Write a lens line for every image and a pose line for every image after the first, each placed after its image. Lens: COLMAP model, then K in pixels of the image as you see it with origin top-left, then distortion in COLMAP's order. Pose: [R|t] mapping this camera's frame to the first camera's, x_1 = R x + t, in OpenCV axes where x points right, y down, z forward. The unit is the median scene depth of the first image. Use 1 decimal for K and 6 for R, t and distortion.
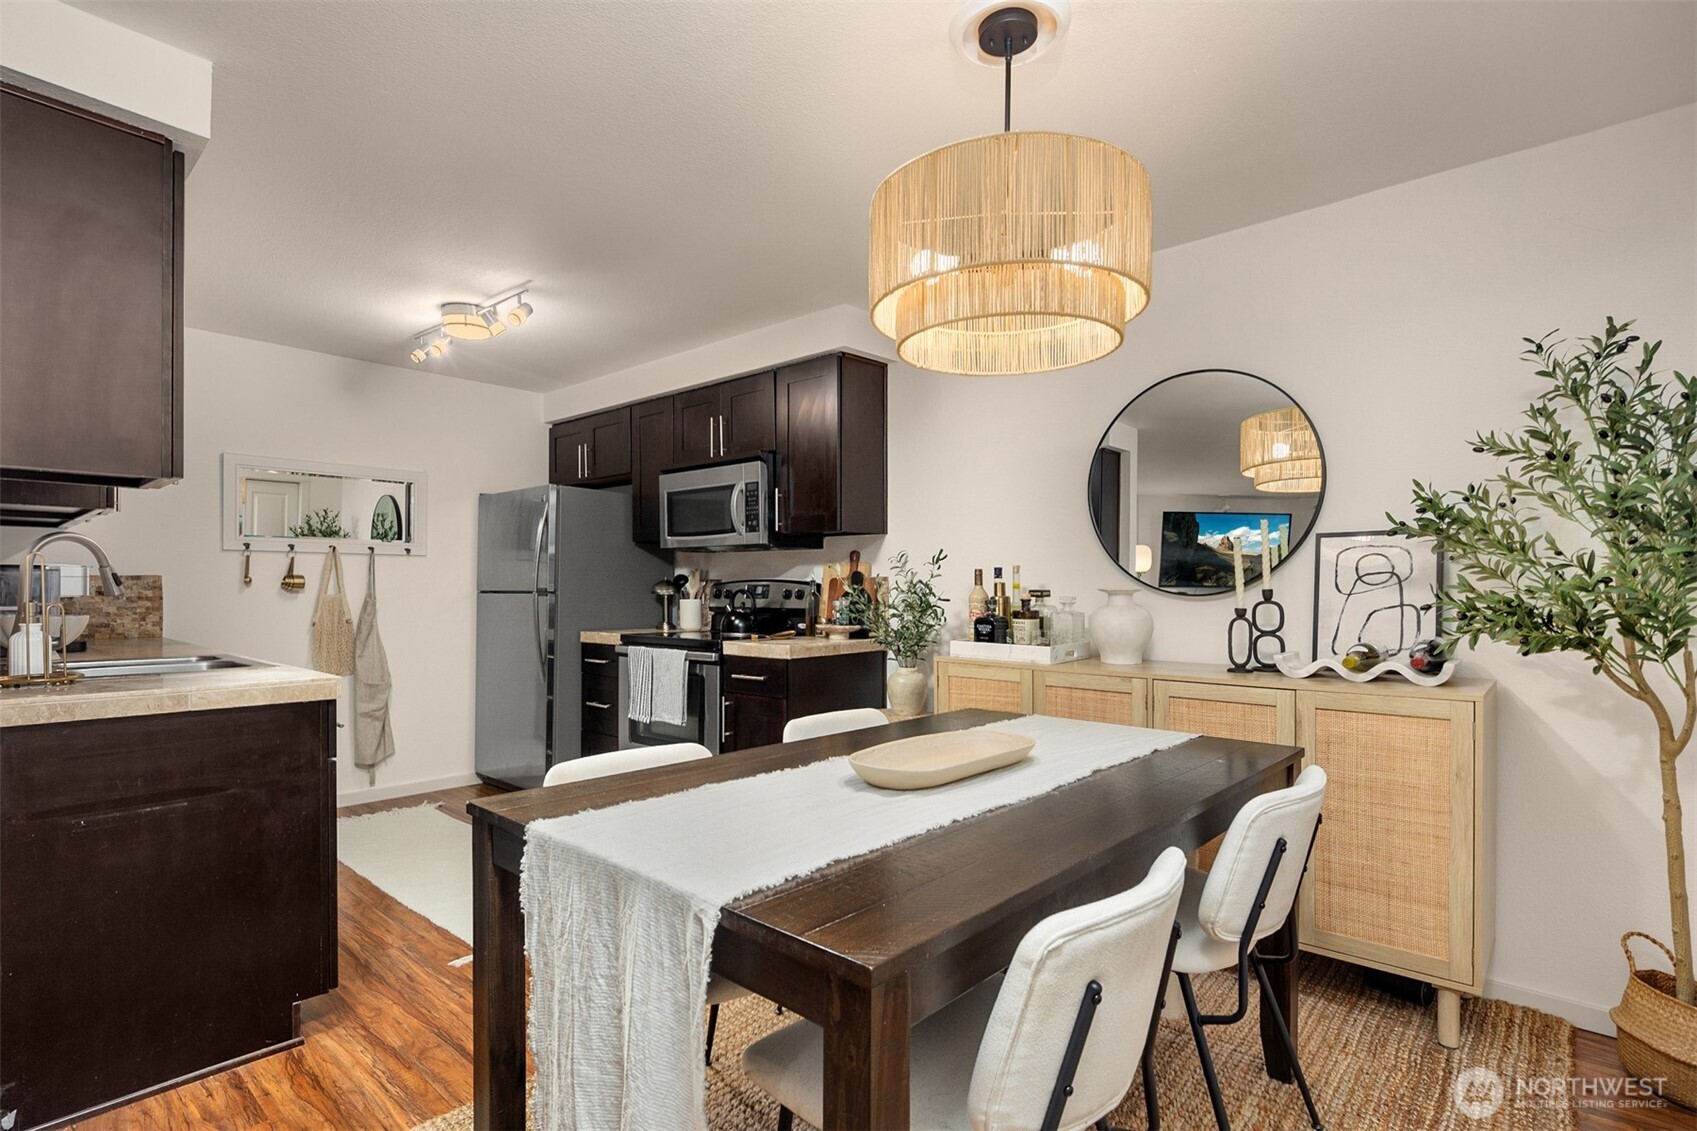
lens RADIAL K [[838.1, 0, 838.5], [0, 838.1, 575.6], [0, 0, 1]] dist [0.003313, 0.000446]
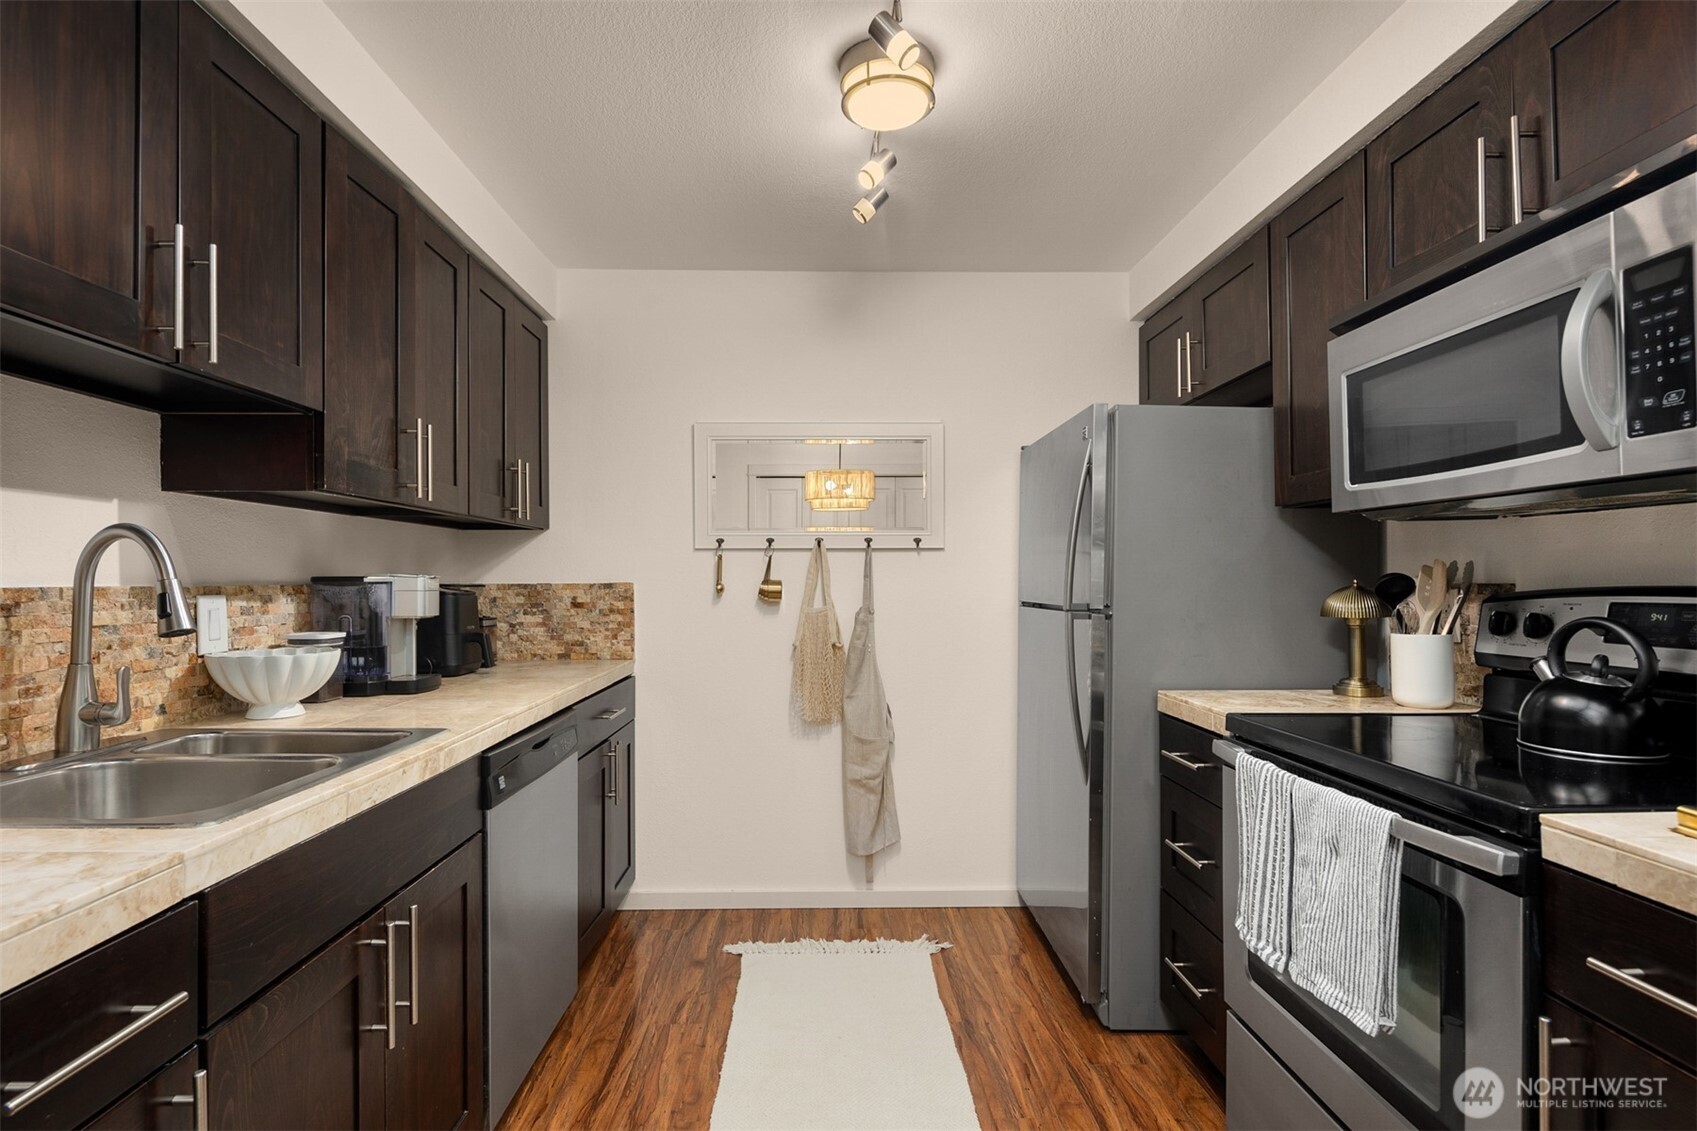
lens RADIAL K [[838.1, 0, 838.5], [0, 838.1, 575.6], [0, 0, 1]] dist [0.003313, 0.000446]
pose [[0.694919, -0.007558, -0.719048, -0.093086], [0.015127, 0.999877, 0.004111, -0.007623], [0.718929, -0.013734, 0.694948, 0.602099]]
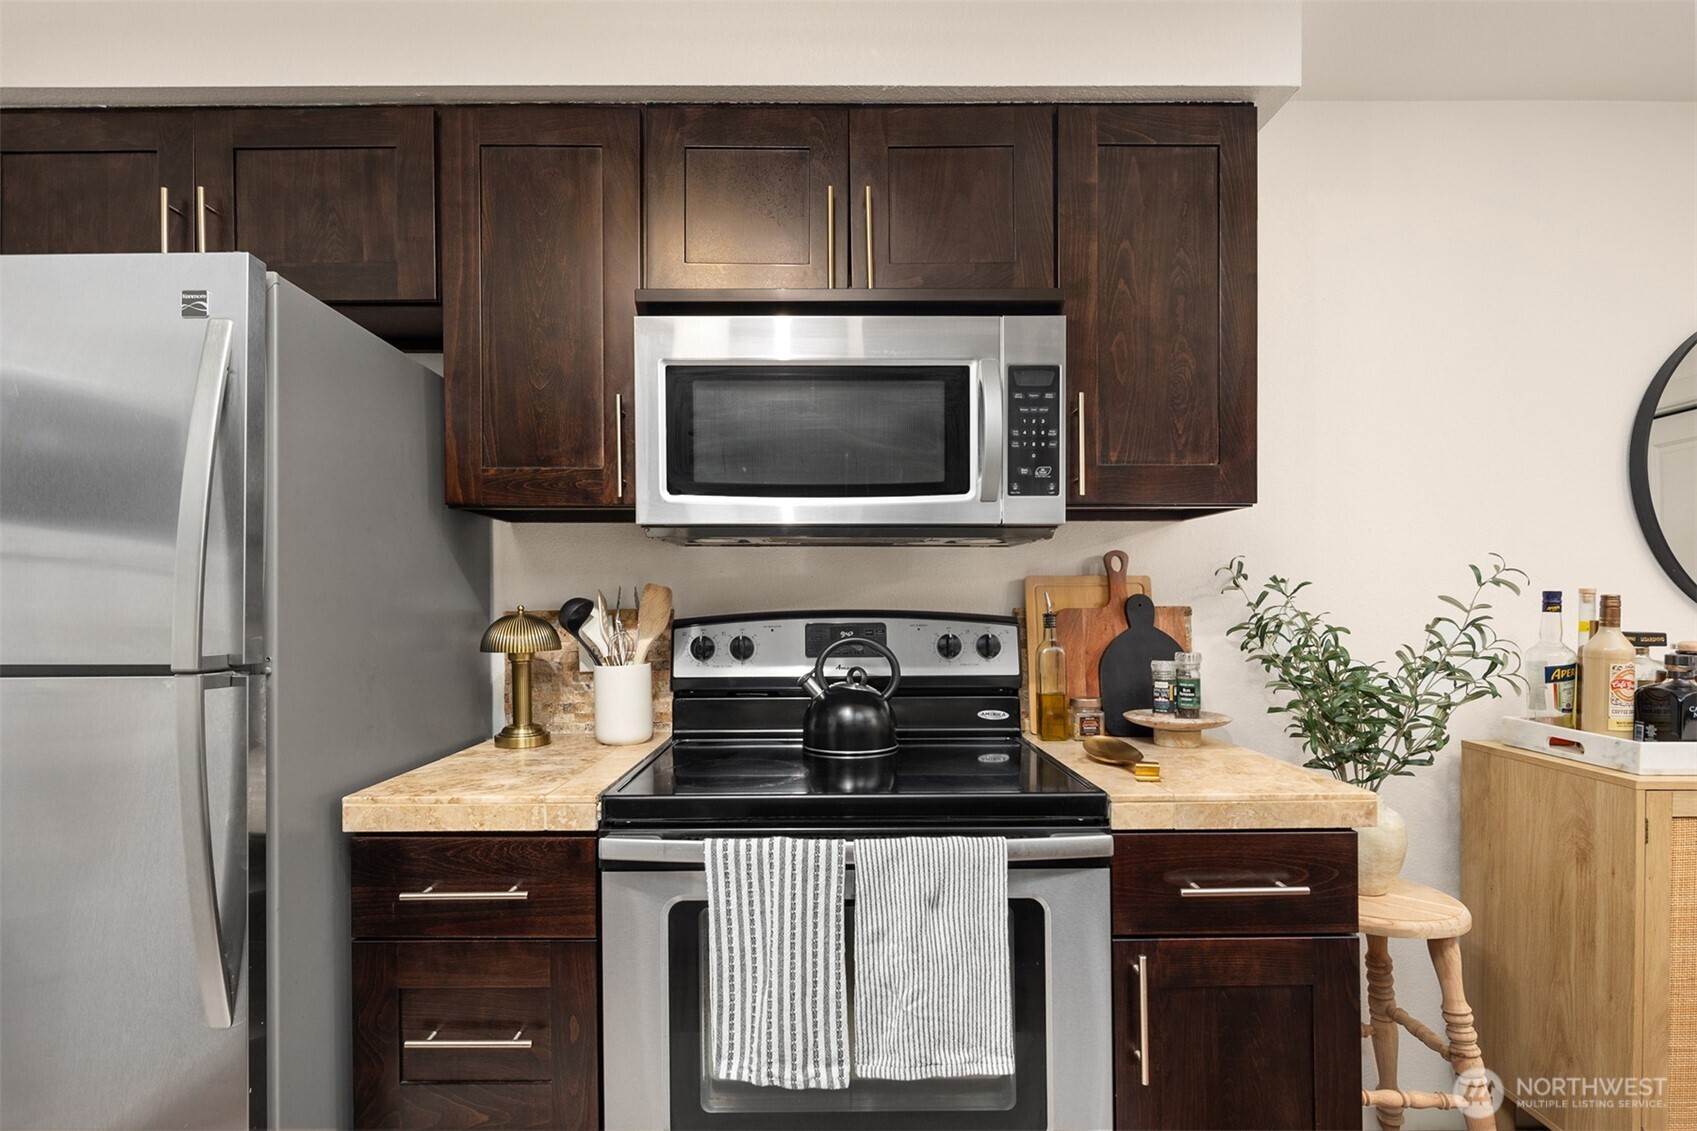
lens RADIAL K [[830.4, 0, 826.7], [0, 830.4, 603.5], [0, 0, 1]] dist [0.002498, 0.000338]
pose [[0.737704, -0.004366, 0.675110, -0.443322], [-0.004869, 0.999919, 0.011787, -0.005109], [-0.675107, -0.011982, 0.737623, 0.790400]]
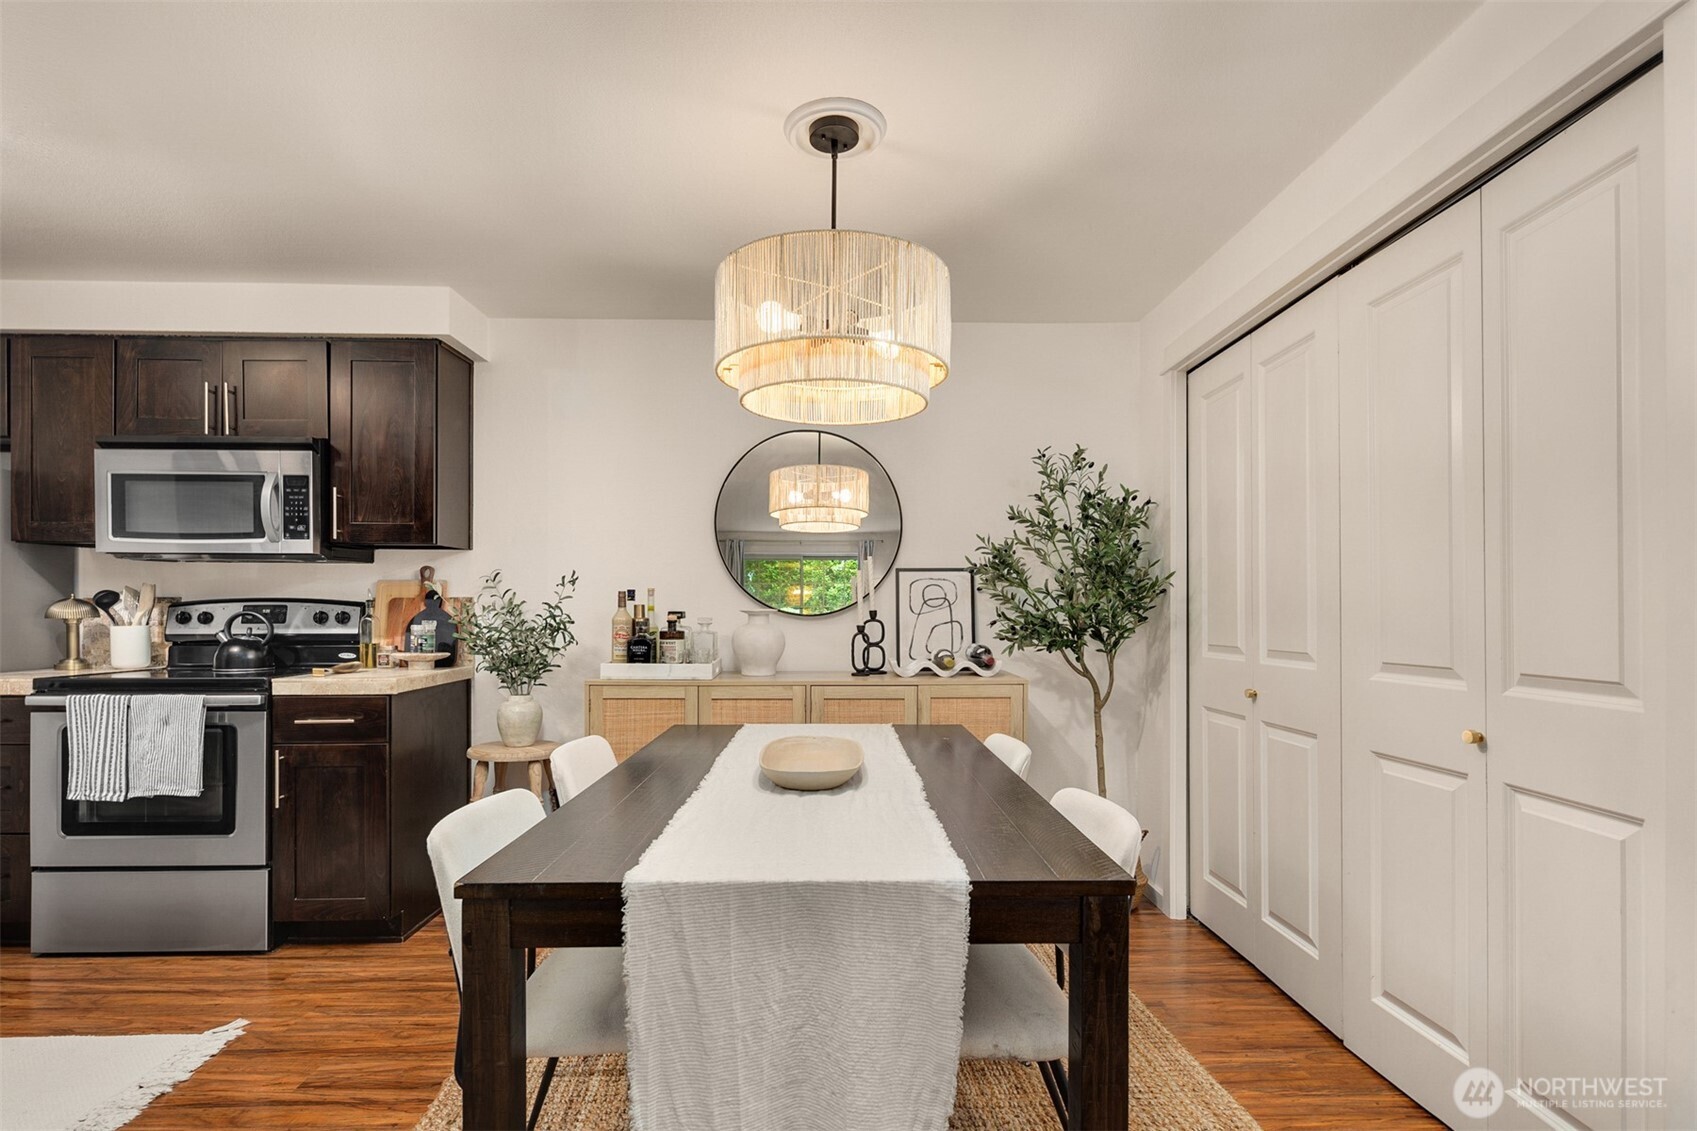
lens RADIAL K [[832.6, 0, 853.5], [0, 832.6, 601.8], [0, 0, 1]] dist [-0.002157, -0.000922]
pose [[0.715867, 0.005697, 0.698213, -0.278359], [-0.010402, 0.999943, 0.002506, -0.000088], [-0.698159, -0.009057, 0.715885, 0.071915]]
